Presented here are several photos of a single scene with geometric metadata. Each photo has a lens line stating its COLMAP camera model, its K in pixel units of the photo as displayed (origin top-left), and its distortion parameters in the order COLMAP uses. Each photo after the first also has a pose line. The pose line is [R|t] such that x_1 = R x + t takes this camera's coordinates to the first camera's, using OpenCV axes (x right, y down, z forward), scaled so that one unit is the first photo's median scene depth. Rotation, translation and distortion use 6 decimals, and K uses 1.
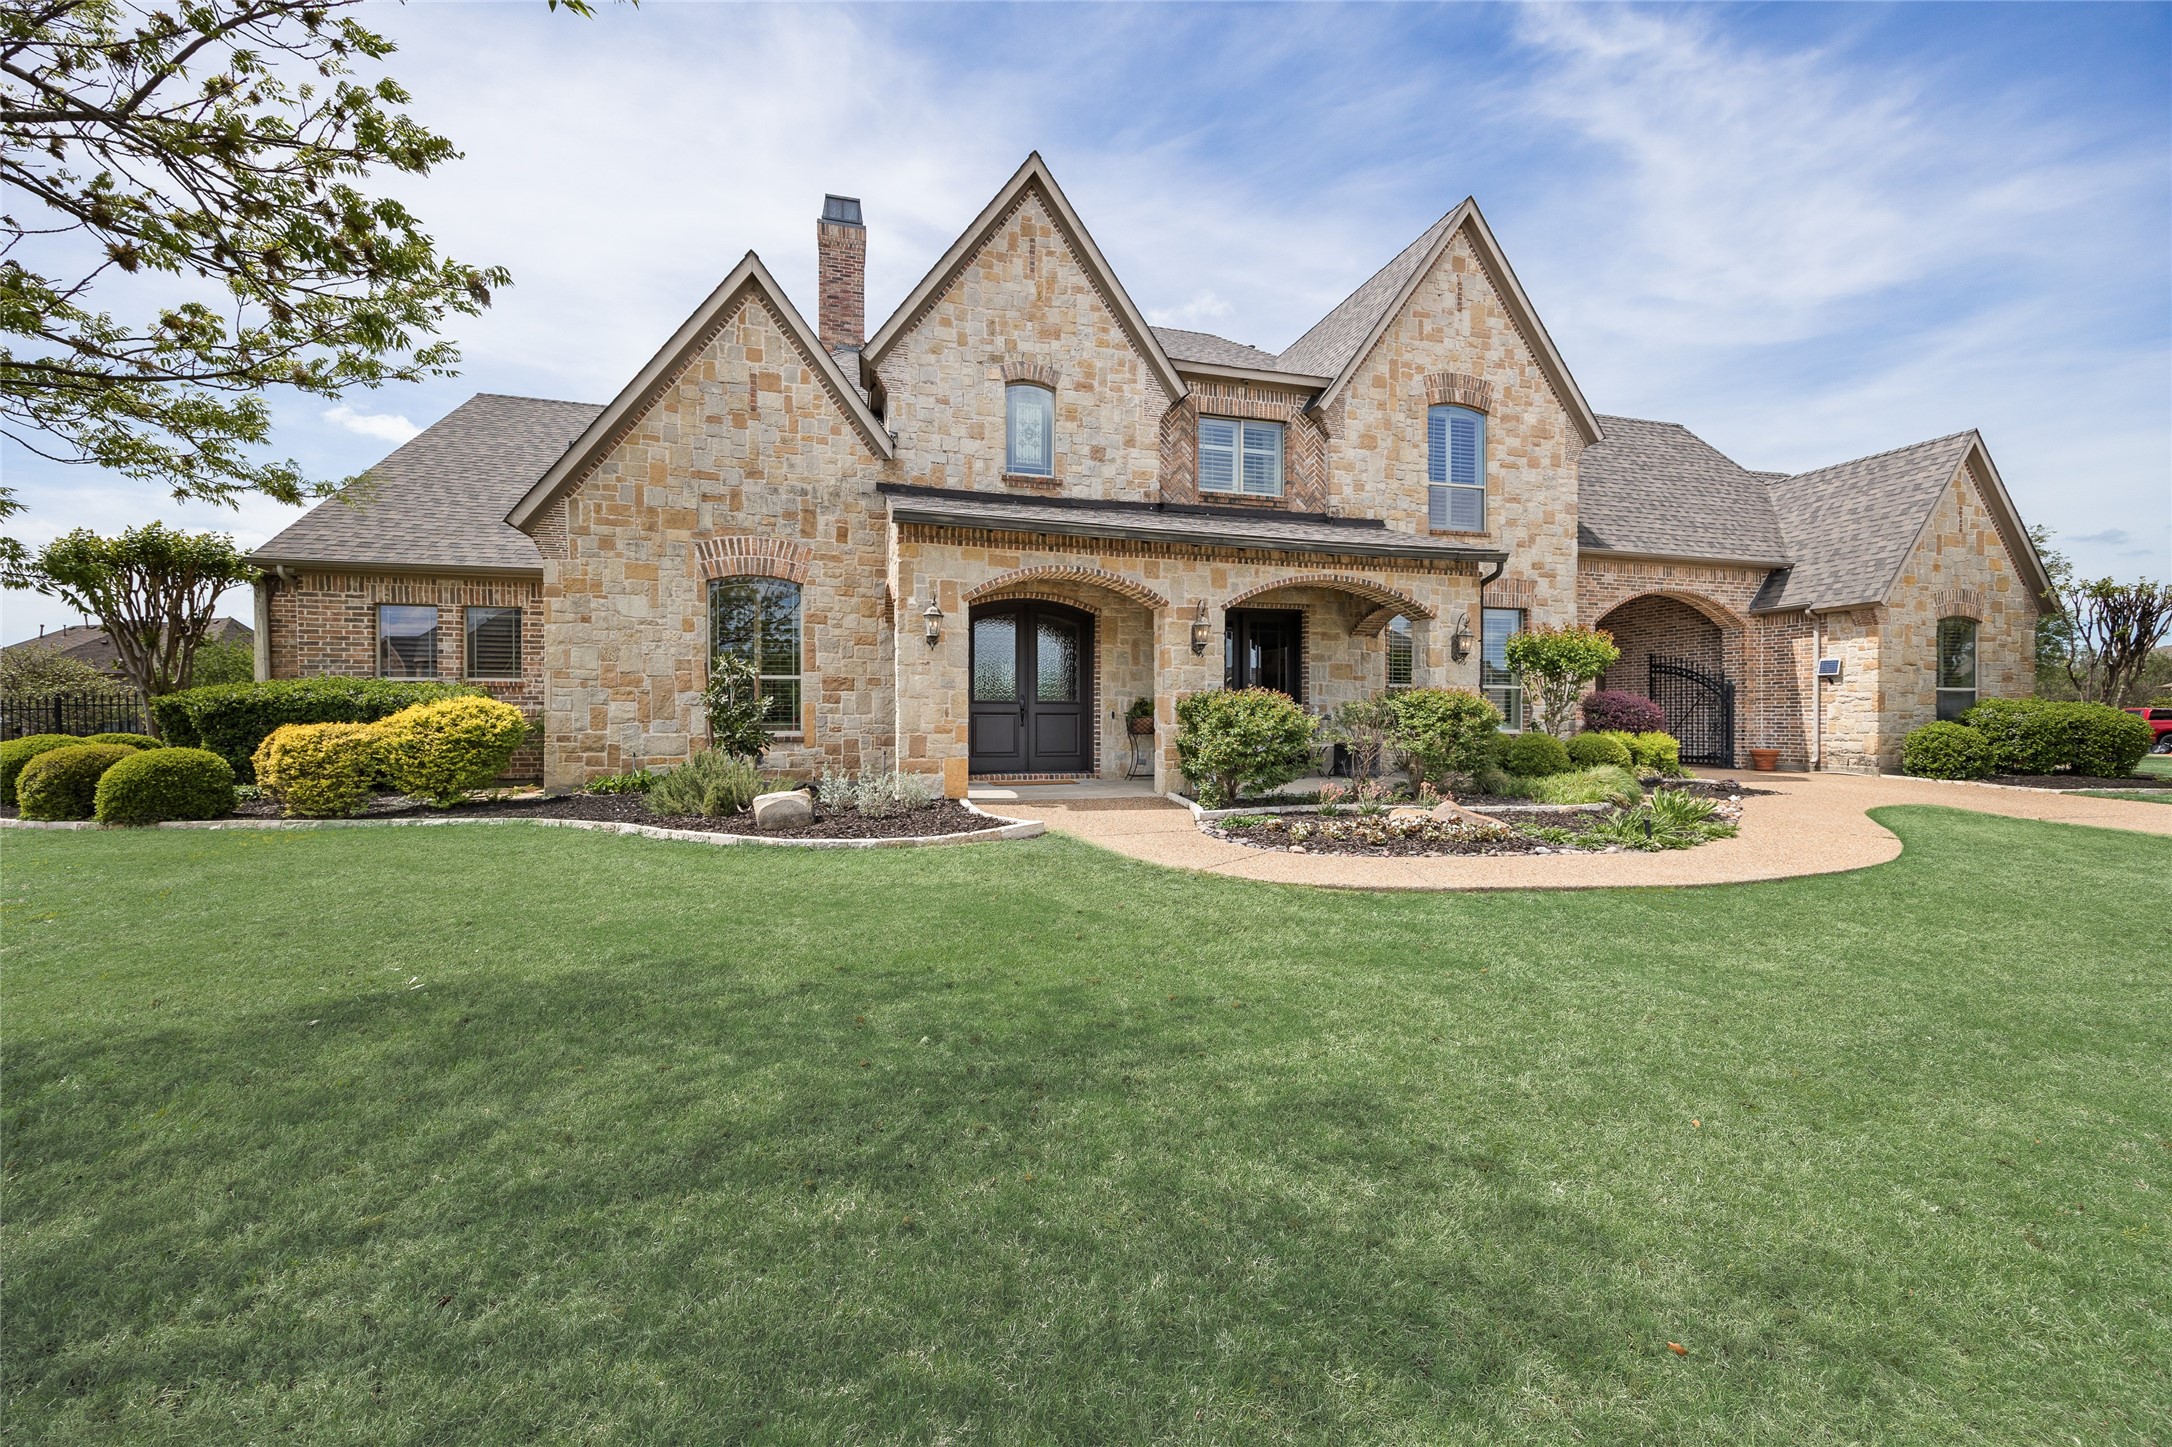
lens RADIAL K [[846.0, 0, 1085.7], [0, 846.0, 724.7], [0, 0, 1]] dist [-0.001877, 0.000206]
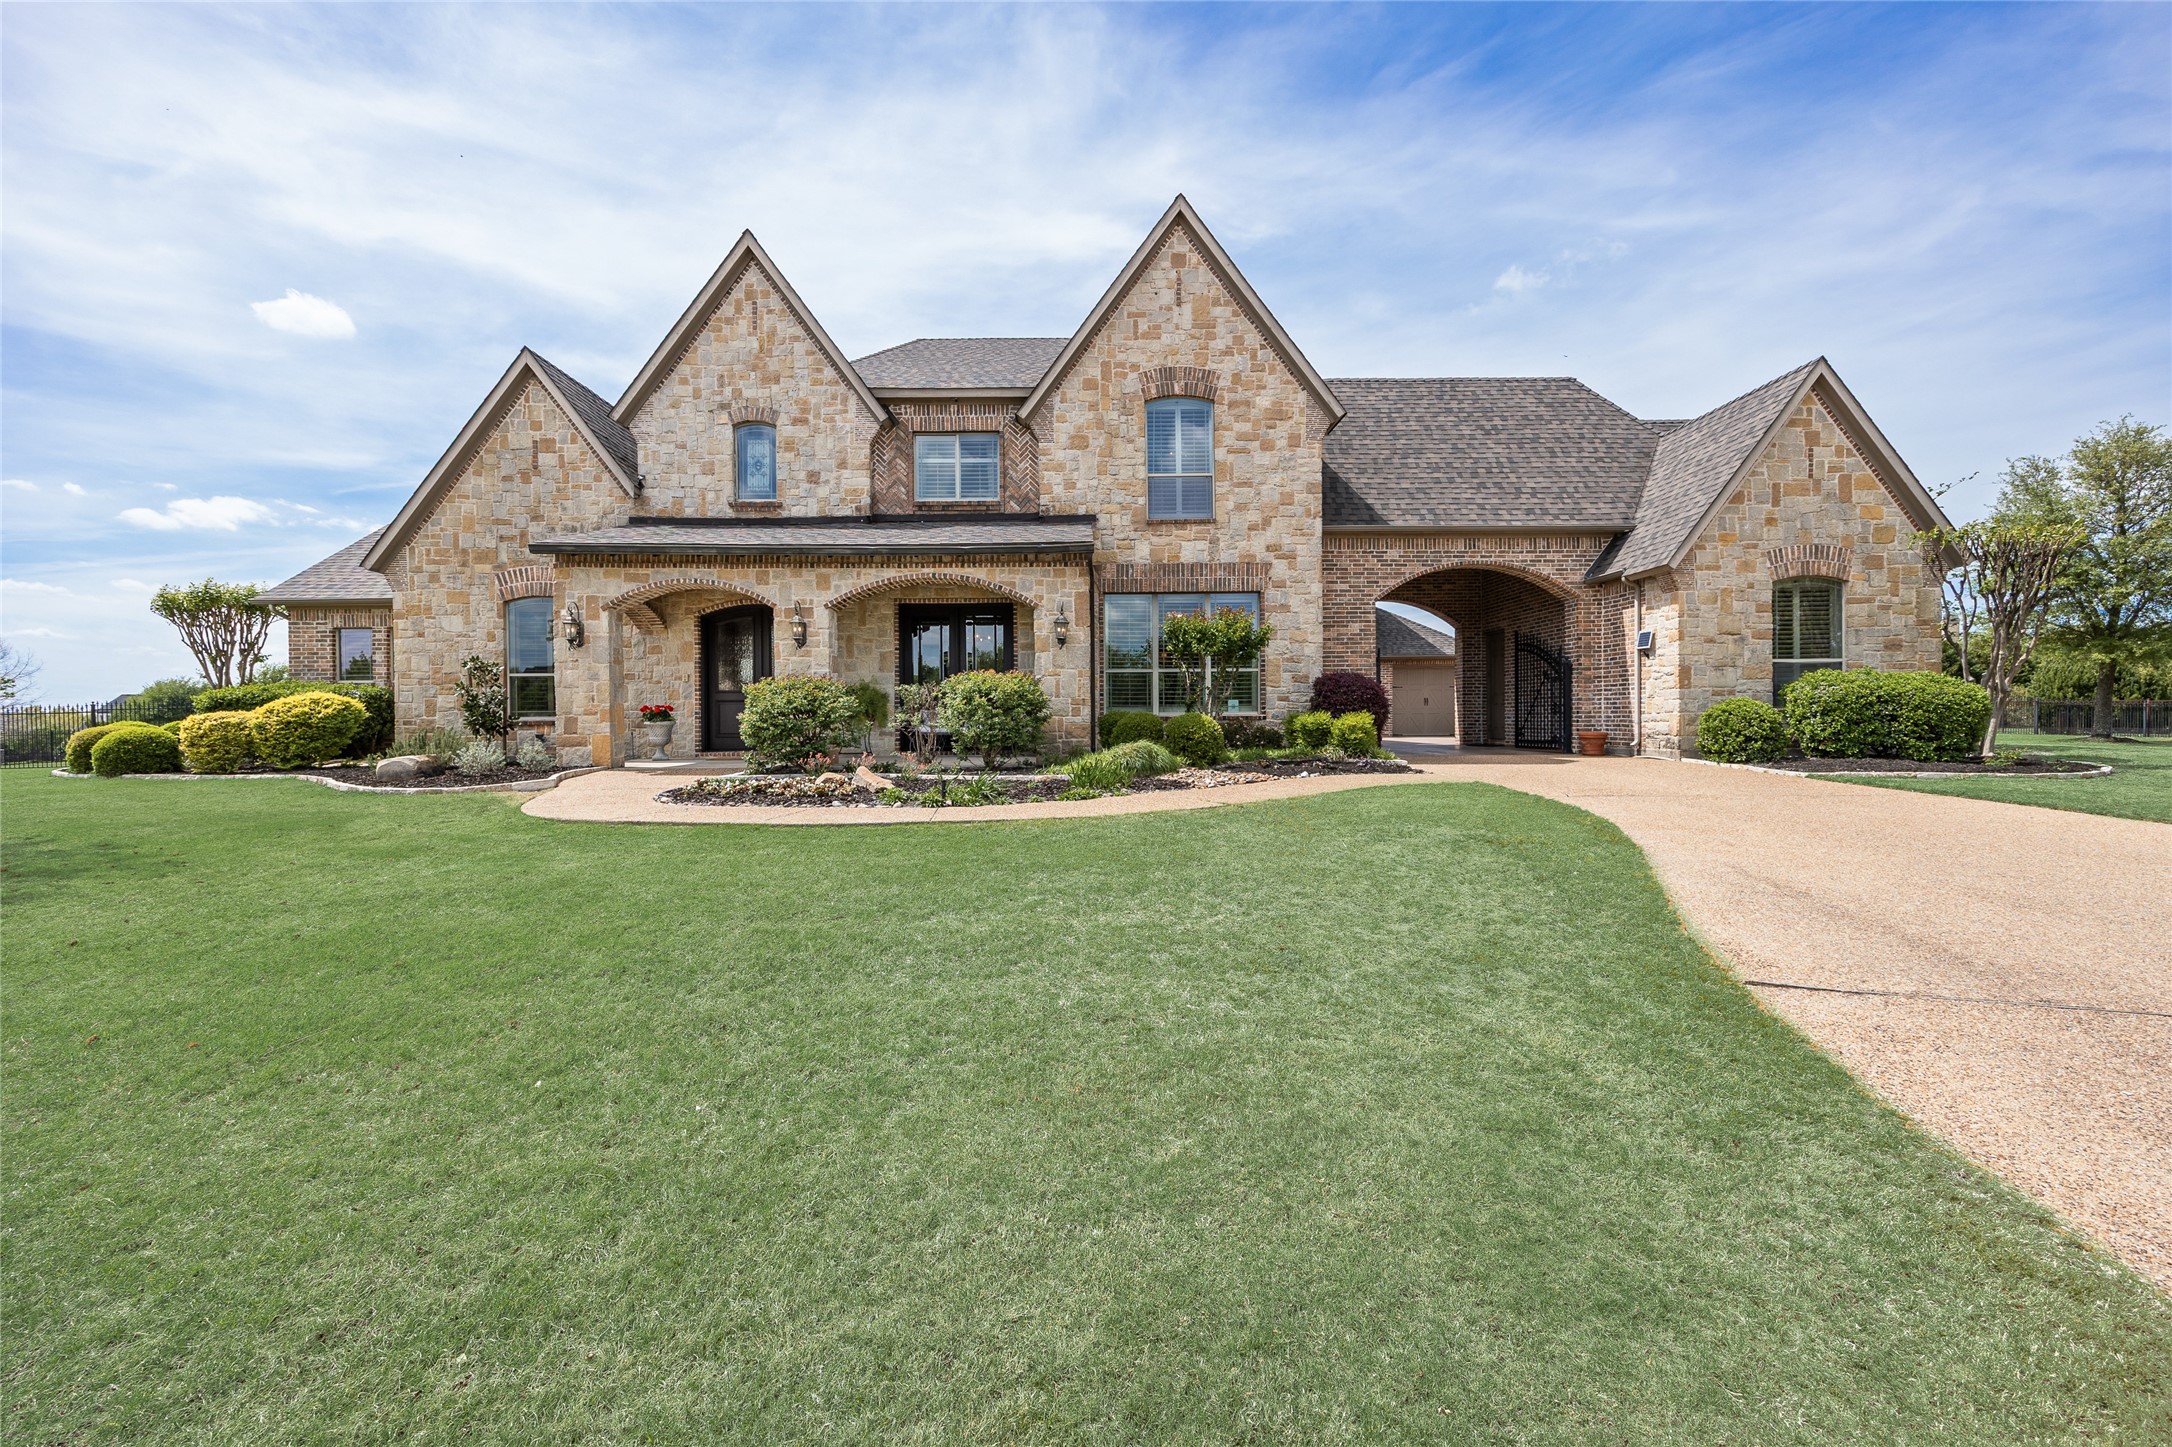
lens RADIAL K [[855.5, 0, 1087.2], [0, 855.5, 724.9], [0, 0, 1]] dist [-0.001499, 0.000163]
pose [[0.966023, -0.006133, -0.258382, 0.671746], [0.006866, 0.999975, 0.001935, 0.020905], [0.258363, -0.003644, 0.966041, -0.041797]]
